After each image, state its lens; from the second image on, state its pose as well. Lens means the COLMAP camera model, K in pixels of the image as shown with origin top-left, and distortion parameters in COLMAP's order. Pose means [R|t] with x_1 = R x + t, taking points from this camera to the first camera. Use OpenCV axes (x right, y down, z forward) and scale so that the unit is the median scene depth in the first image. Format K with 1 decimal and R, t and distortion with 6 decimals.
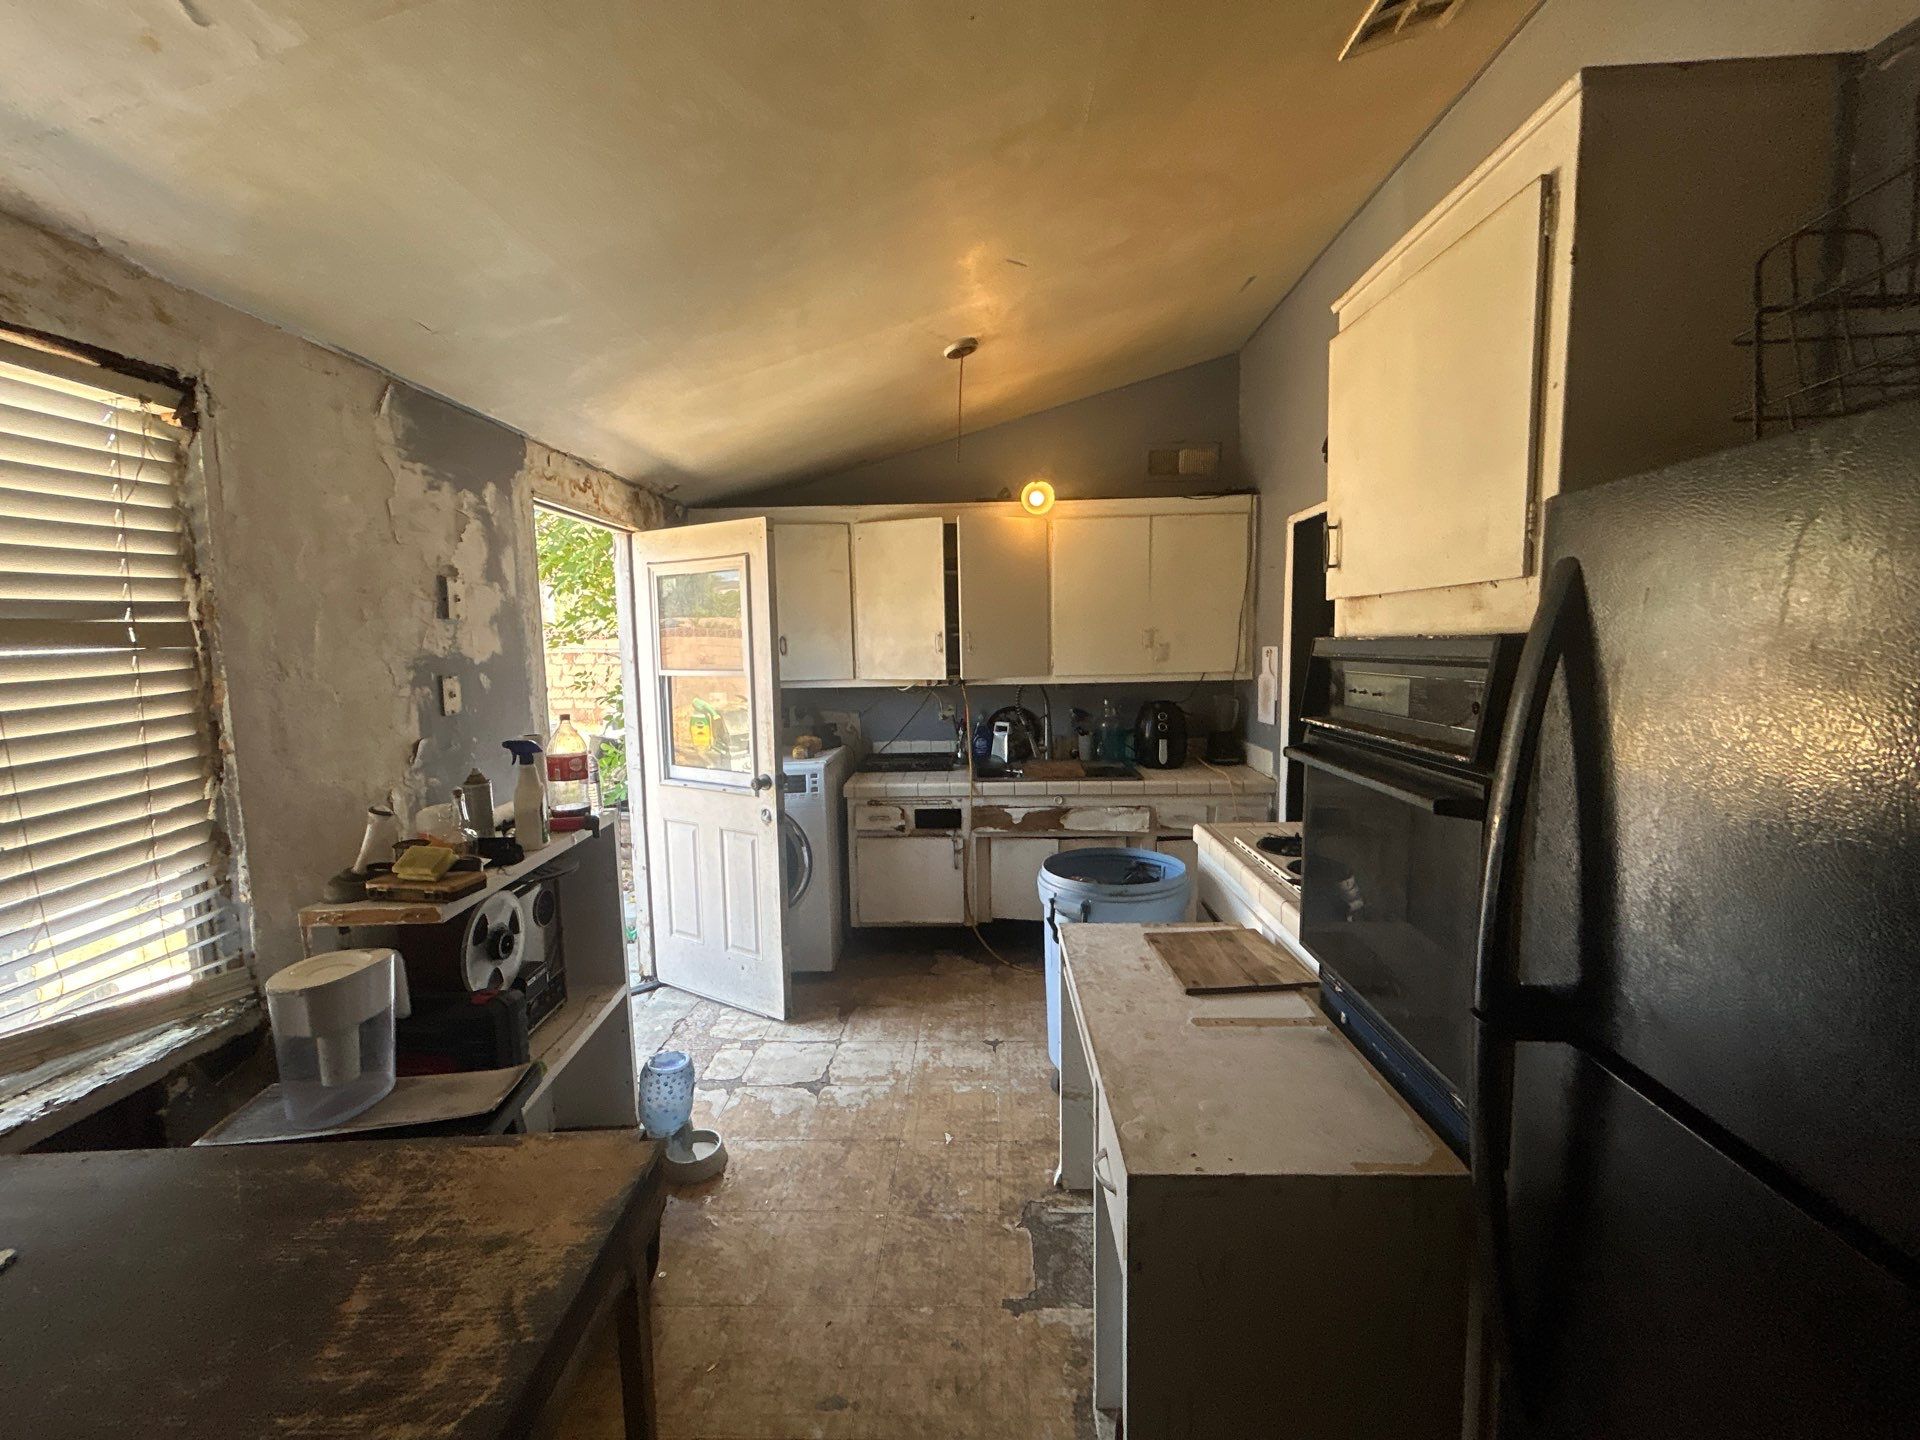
lens RADIAL K [[780.0, 0, 960.0], [0, 780.0, 720.0], [0, 0, 1]] dist [0.000841, 0.000650]
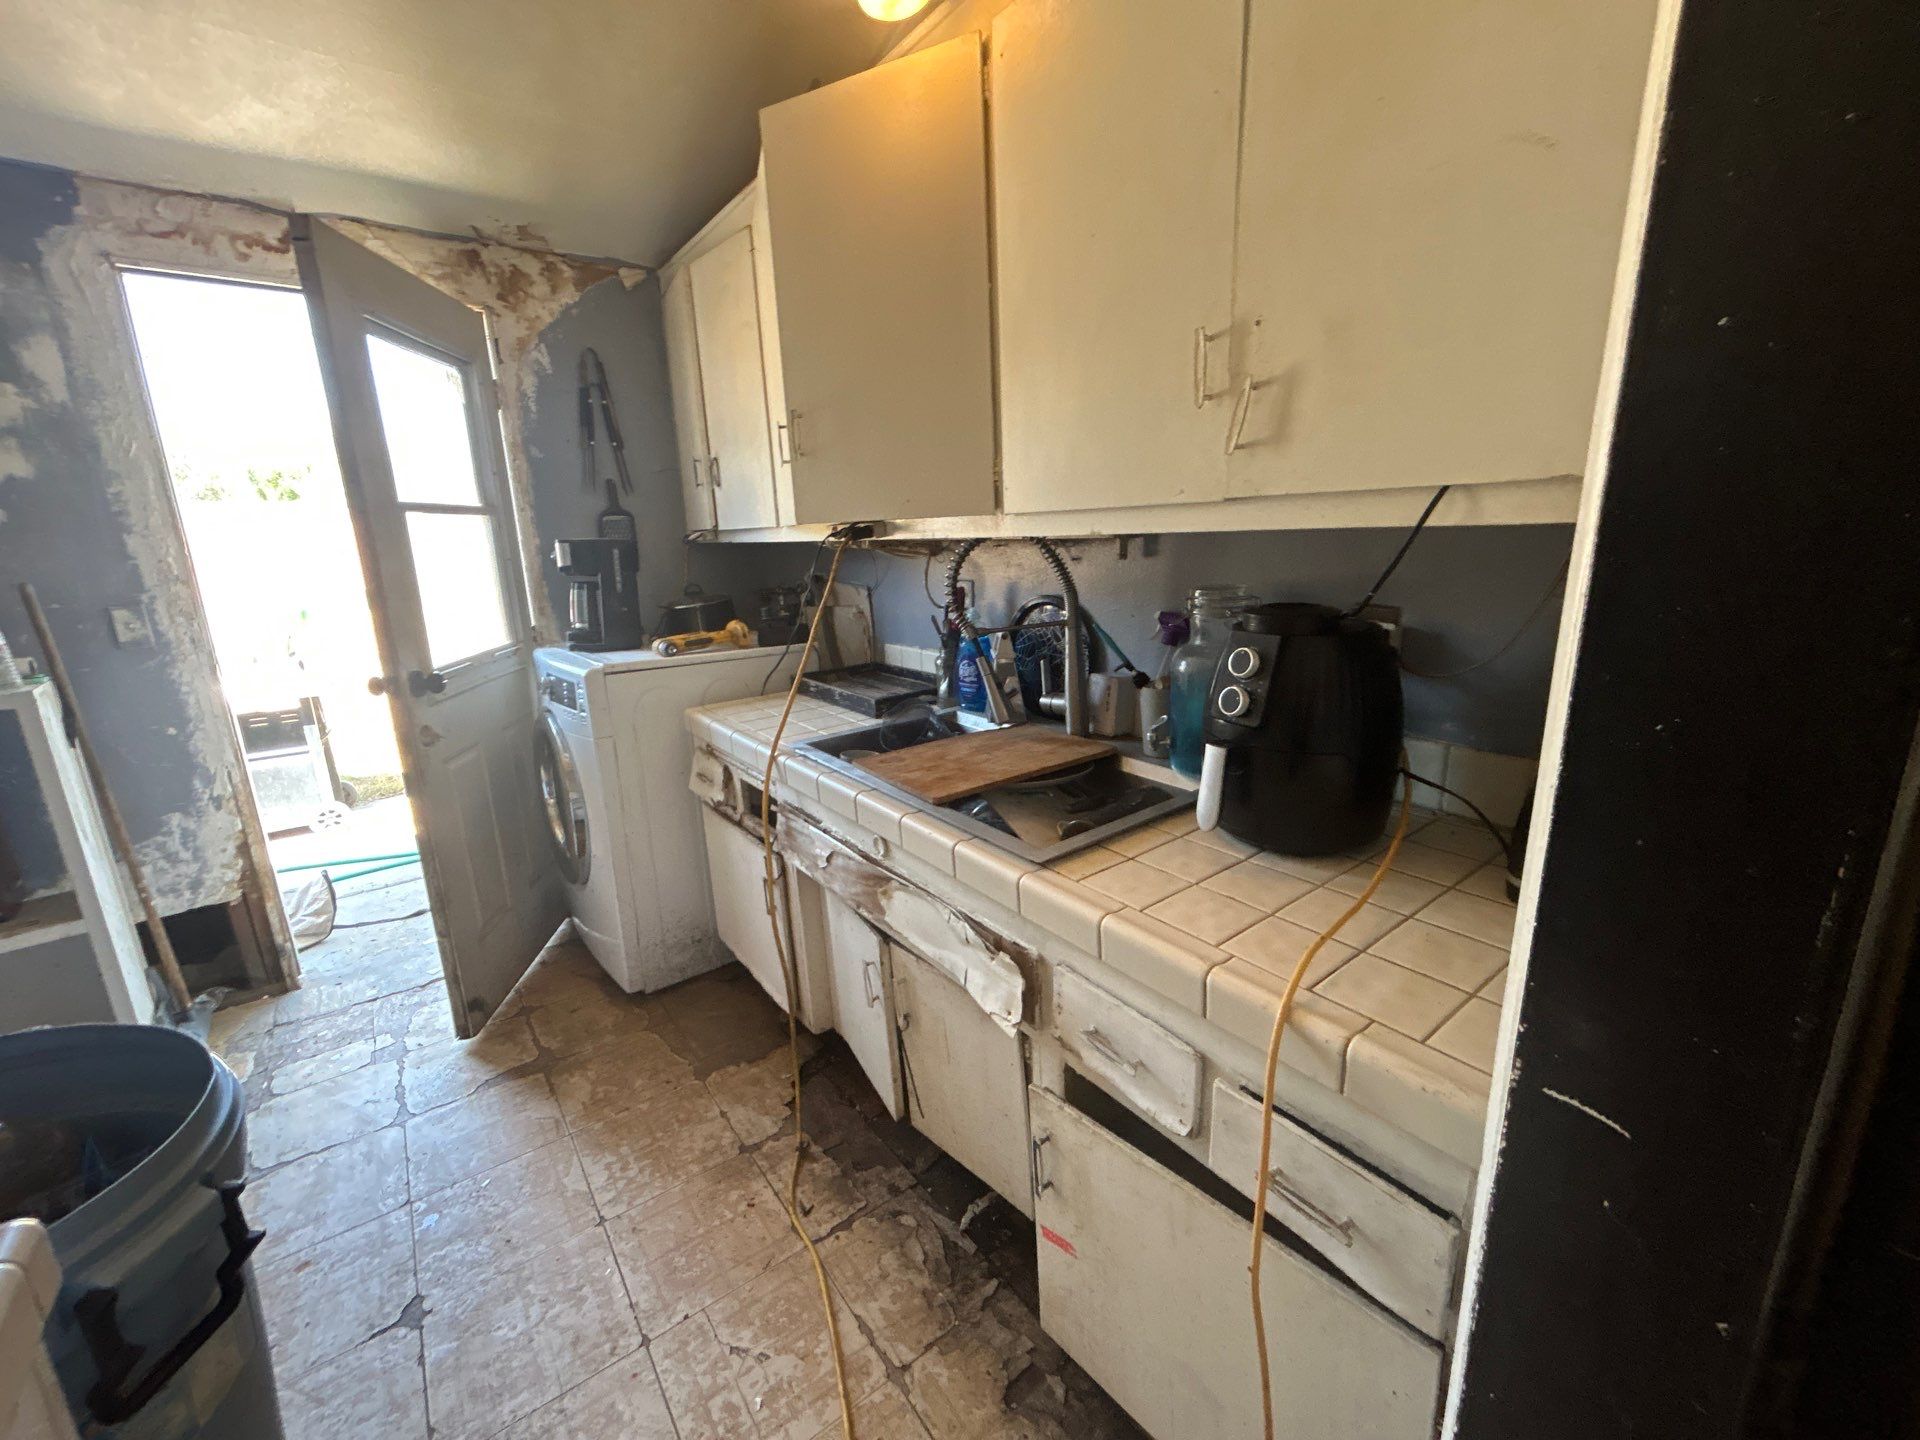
lens RADIAL K [[780.0, 0, 960.0], [0, 780.0, 720.0], [0, 0, 1]] dist [0.000841, 0.000650]
pose [[0.625583, 0.181922, -0.758650, 0.718039], [-0.058493, 0.980632, 0.186920, -0.051403], [0.777962, -0.072558, 0.624108, 1.329652]]
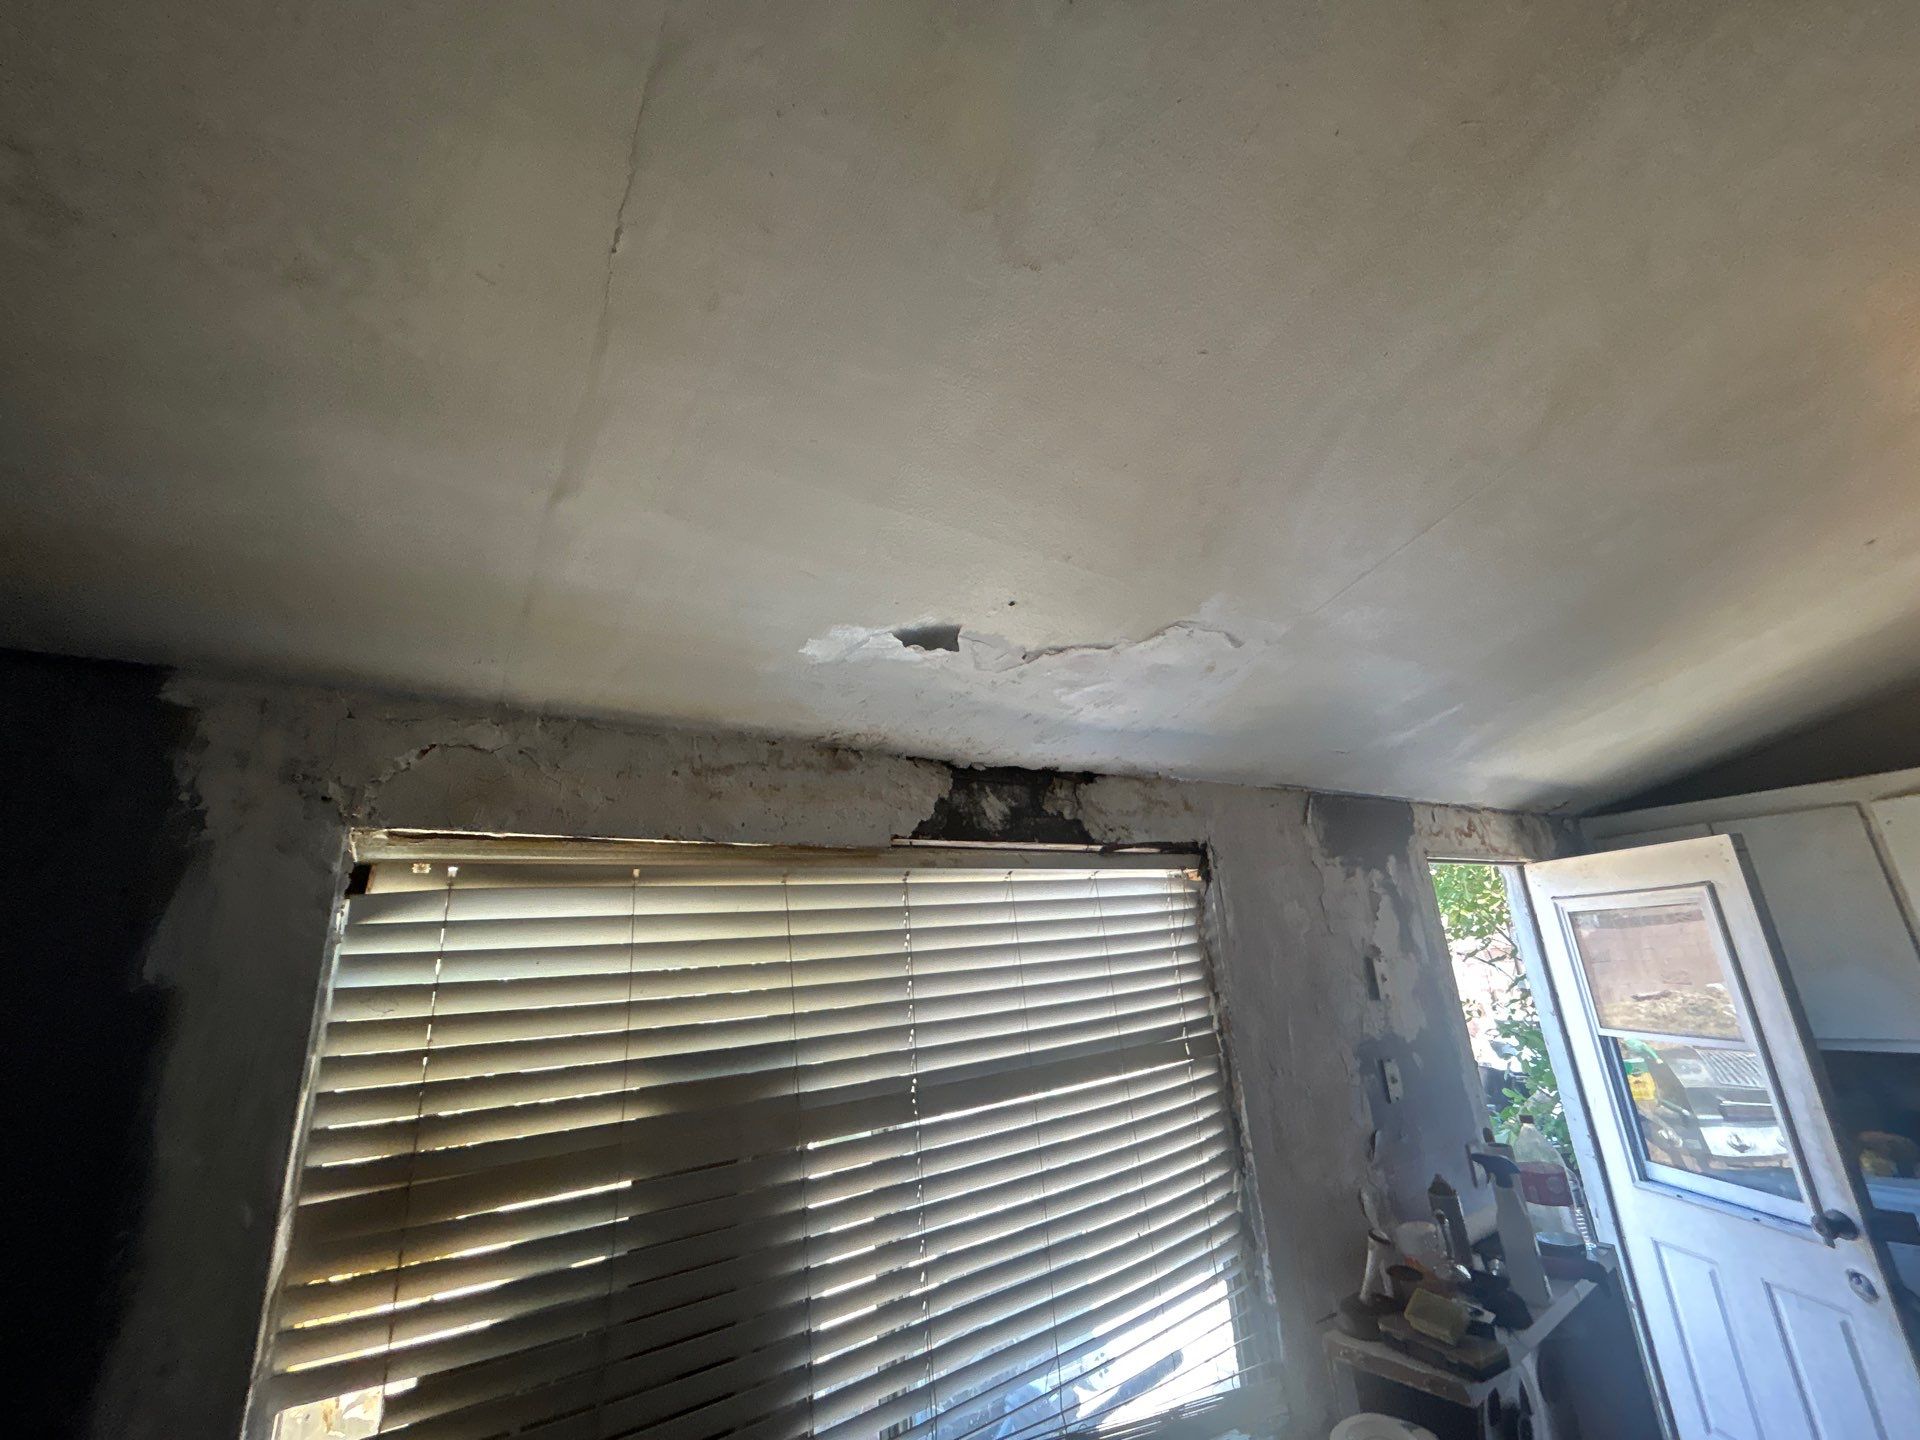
lens RADIAL K [[776.4, 0, 960.0], [0, 776.4, 720.0], [0, 0, 1]] dist [-0.000540, -0.000021]
pose [[0.574357, -0.259876, -0.776259, -0.079966], [-0.026782, 0.941798, -0.335112, -0.118445], [0.818166, 0.213264, 0.533968, -0.082362]]
